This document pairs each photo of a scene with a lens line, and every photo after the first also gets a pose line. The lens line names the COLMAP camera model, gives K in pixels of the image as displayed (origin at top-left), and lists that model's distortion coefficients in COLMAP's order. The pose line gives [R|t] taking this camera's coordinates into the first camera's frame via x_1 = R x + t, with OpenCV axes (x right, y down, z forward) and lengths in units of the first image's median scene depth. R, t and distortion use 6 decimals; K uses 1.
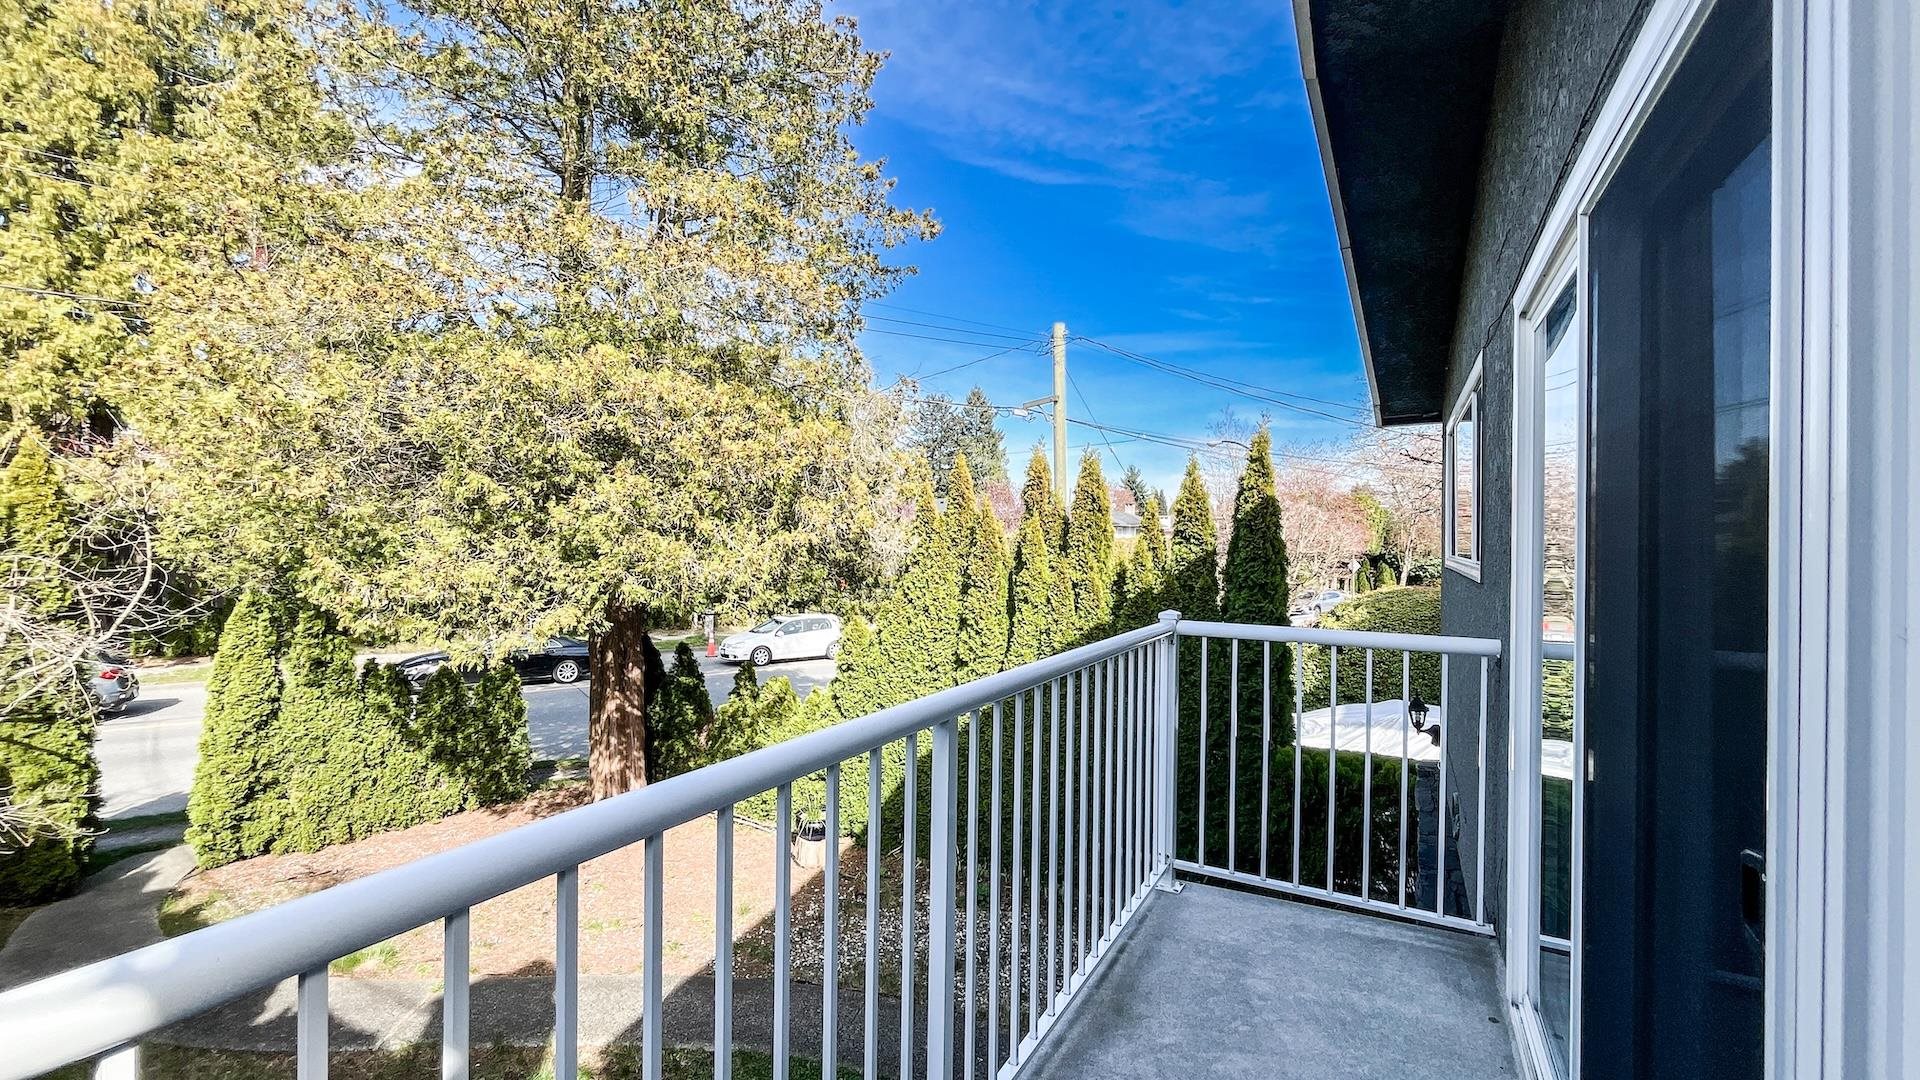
lens RADIAL K [[773.7, 0, 956.6], [0, 773.7, 542.9], [0, 0, 1]] dist [-0.002436, -0.000480]
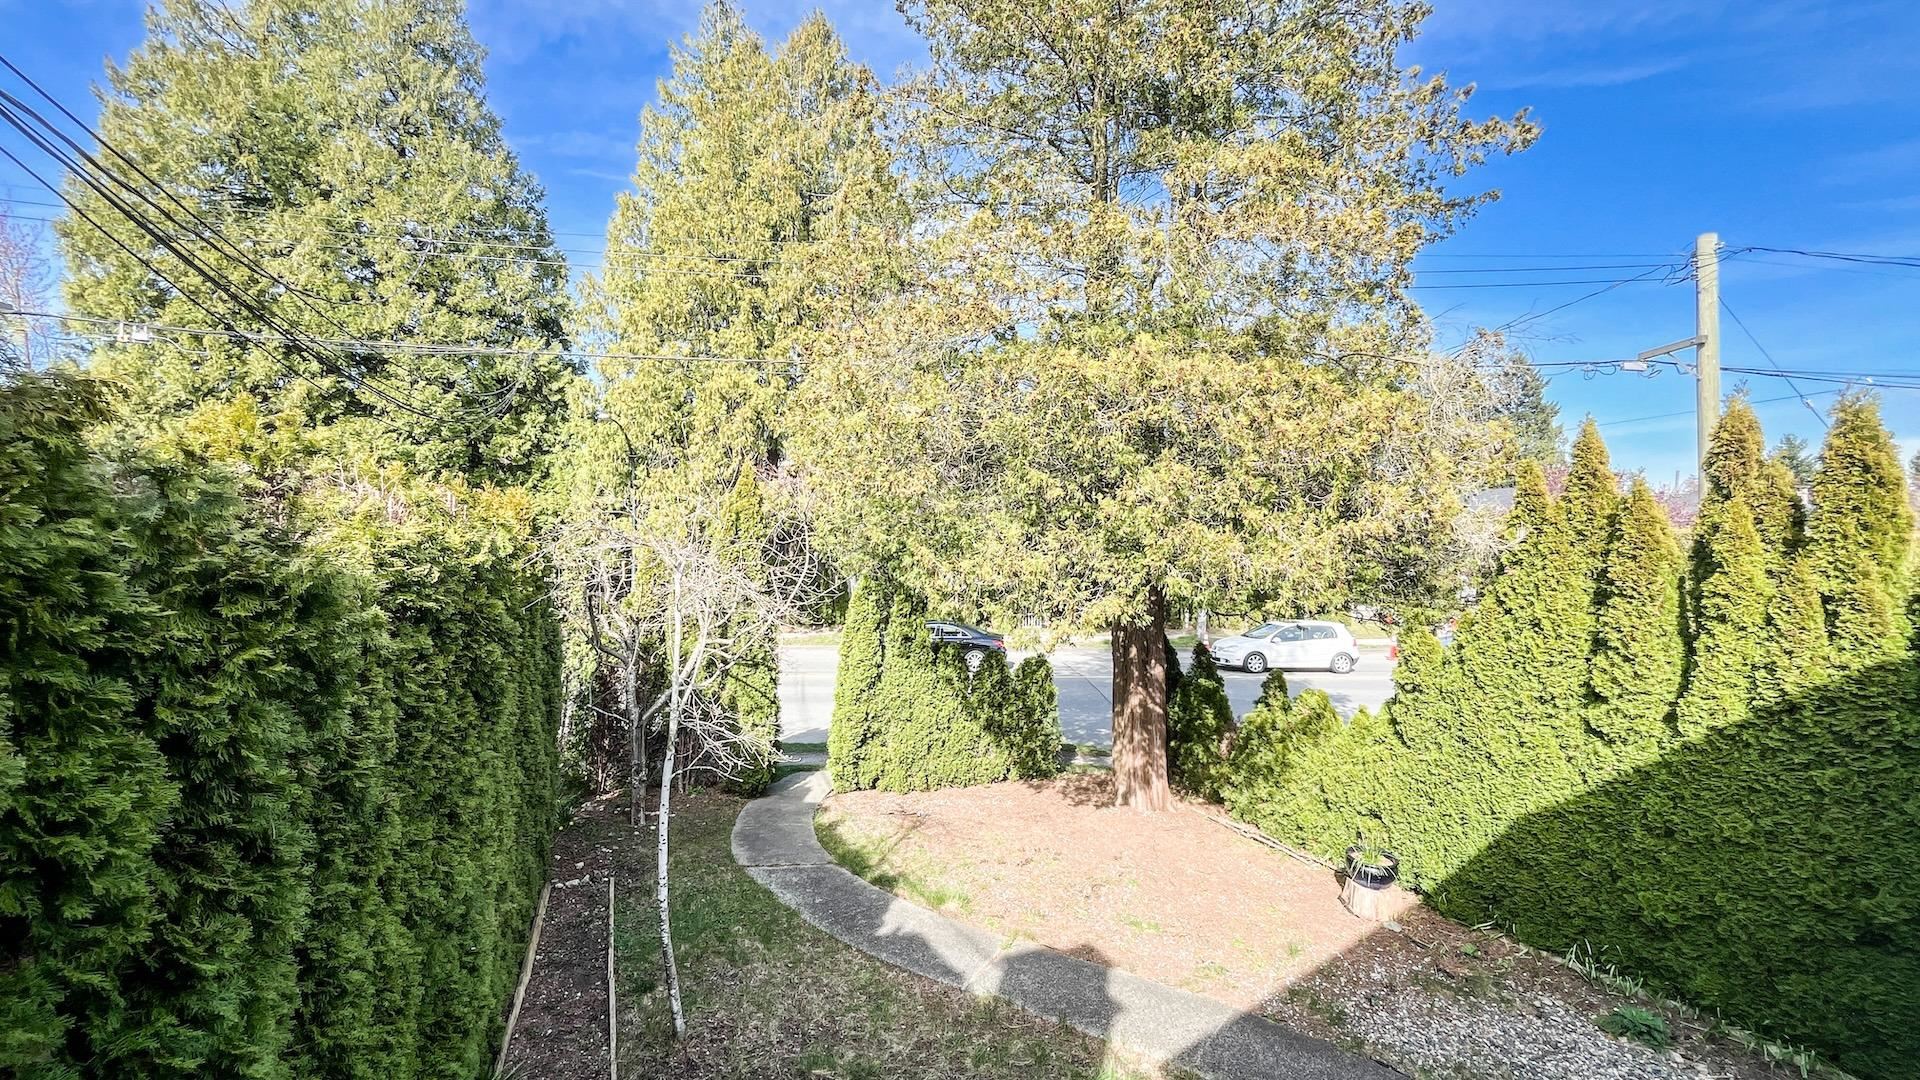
lens RADIAL K [[768.0, 0, 960.9], [0, 768.0, 547.9], [0, 0, 1]] dist [0.016650, -0.000129]
pose [[0.832632, 0.003134, -0.553817, -0.088957], [-0.003329, 0.999994, 0.000654, 0.013012], [0.553816, 0.001299, 0.832638, 0.044386]]
